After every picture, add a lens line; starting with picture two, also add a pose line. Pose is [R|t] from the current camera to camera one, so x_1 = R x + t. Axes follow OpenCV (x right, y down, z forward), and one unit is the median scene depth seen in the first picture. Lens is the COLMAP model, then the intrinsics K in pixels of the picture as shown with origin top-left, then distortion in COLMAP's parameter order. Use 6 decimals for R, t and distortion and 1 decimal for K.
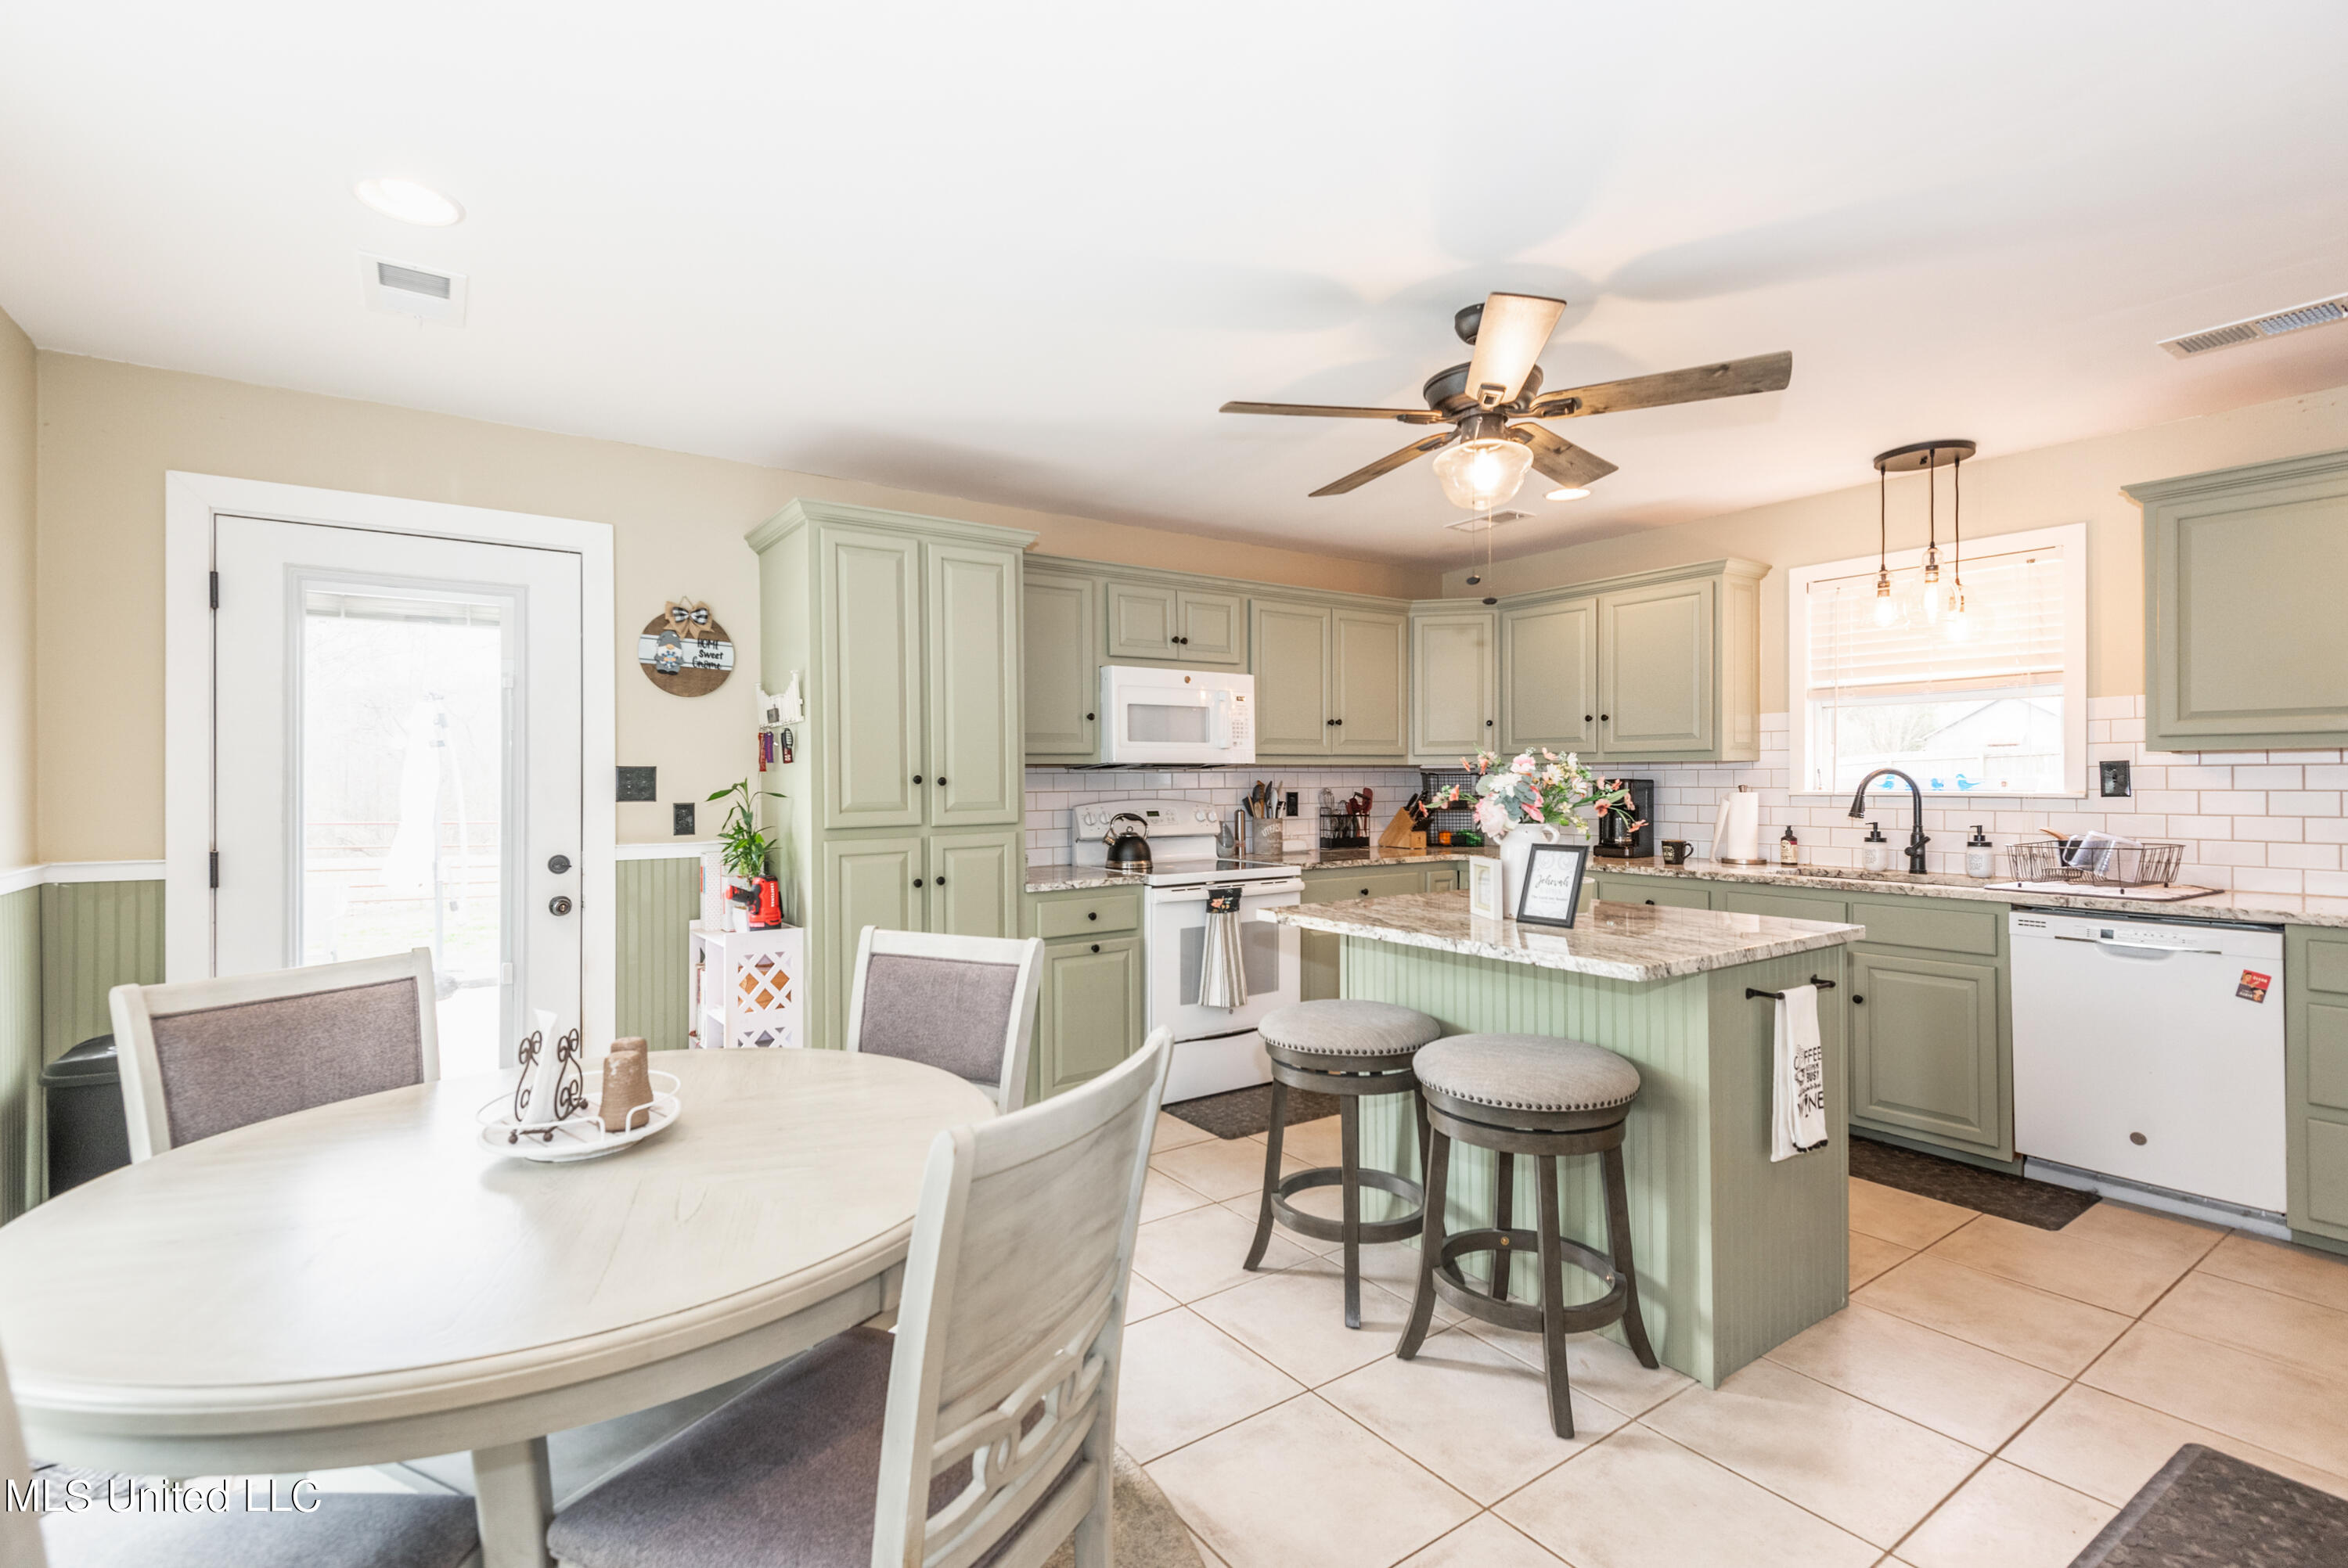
lens RADIAL K [[1063.7, 0, 1139.3], [0, 1063.7, 773.5], [0, 0, 1]] dist [0.013625, -0.009572]
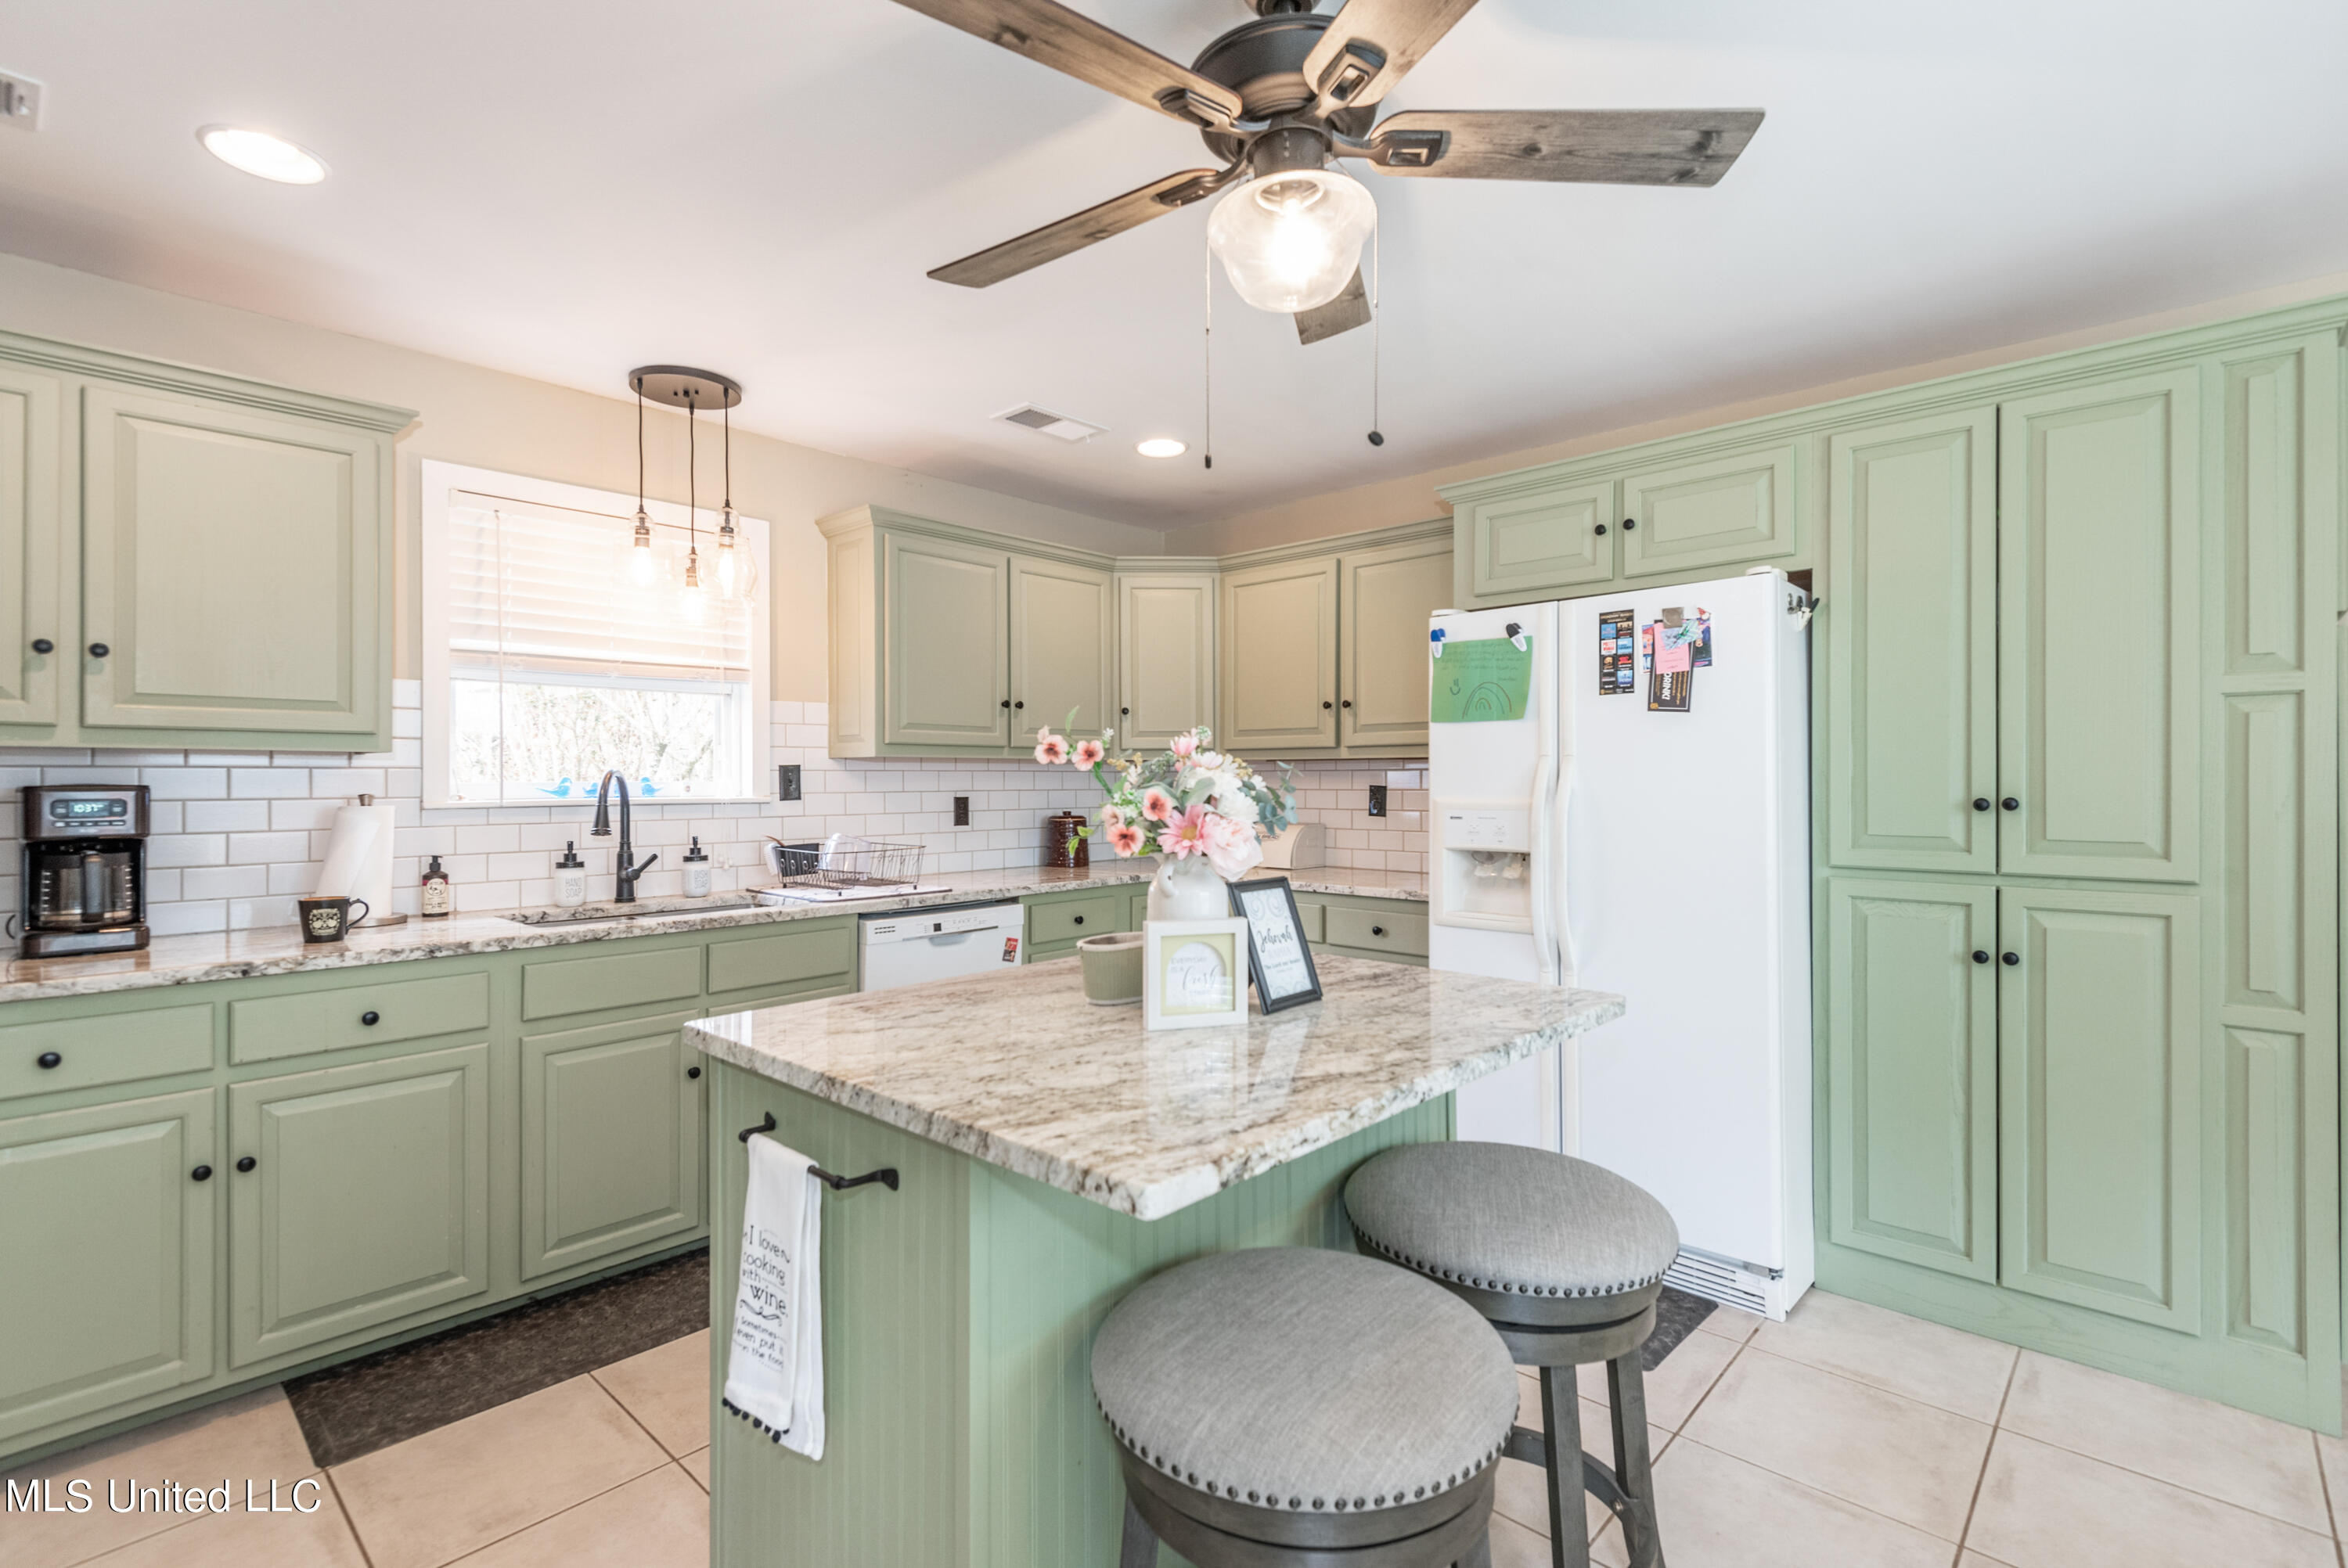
lens RADIAL K [[1063.7, 0, 1199.8], [0, 1063.7, 778.3], [0, 0, 1]] dist [0.013625, -0.009572]
pose [[-0.241321, 0.005825, 0.970428, -0.169123], [-0.000250, 0.999982, -0.006065, 0.007145], [-0.970445, -0.001706, -0.241315, 0.907907]]
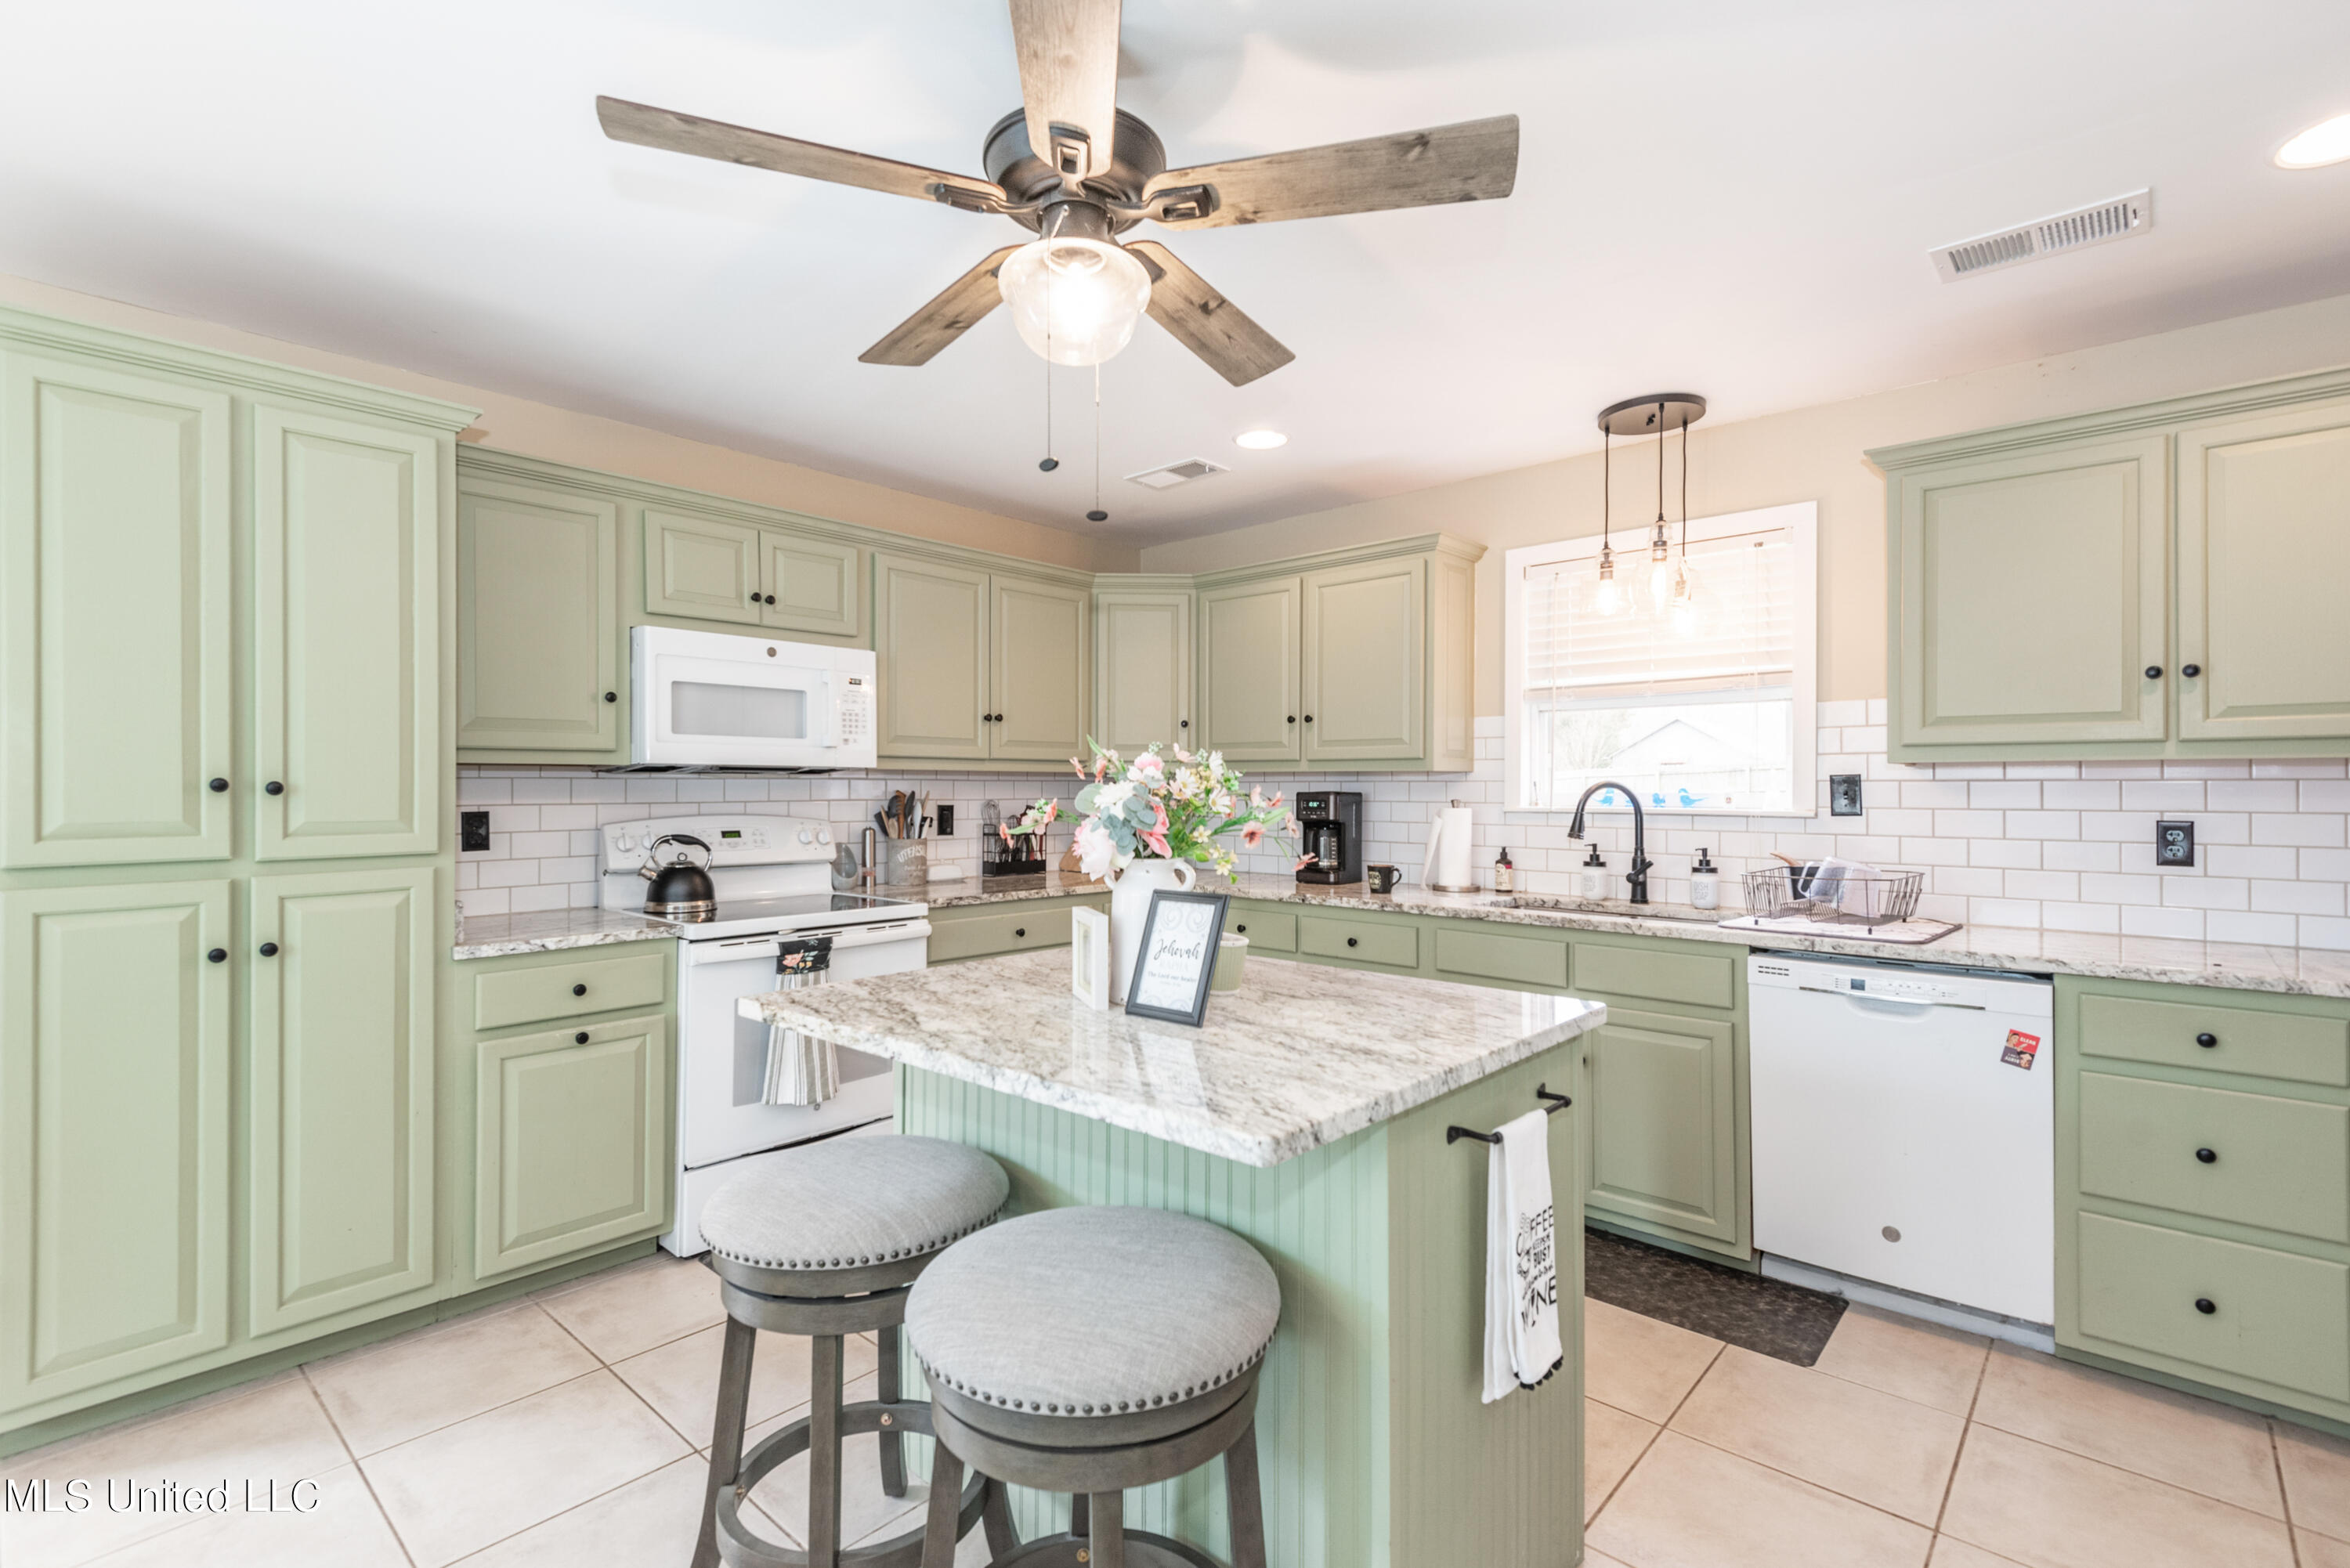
lens RADIAL K [[1064.7, 0, 1134.6], [0, 1064.7, 774.9], [0, 0, 1]] dist [0.013625, -0.009572]
pose [[0.976832, 0.009952, 0.213776, 0.169814], [-0.008227, 0.999926, -0.008957, 0.001138], [-0.213850, 0.006991, 0.976842, 0.286473]]
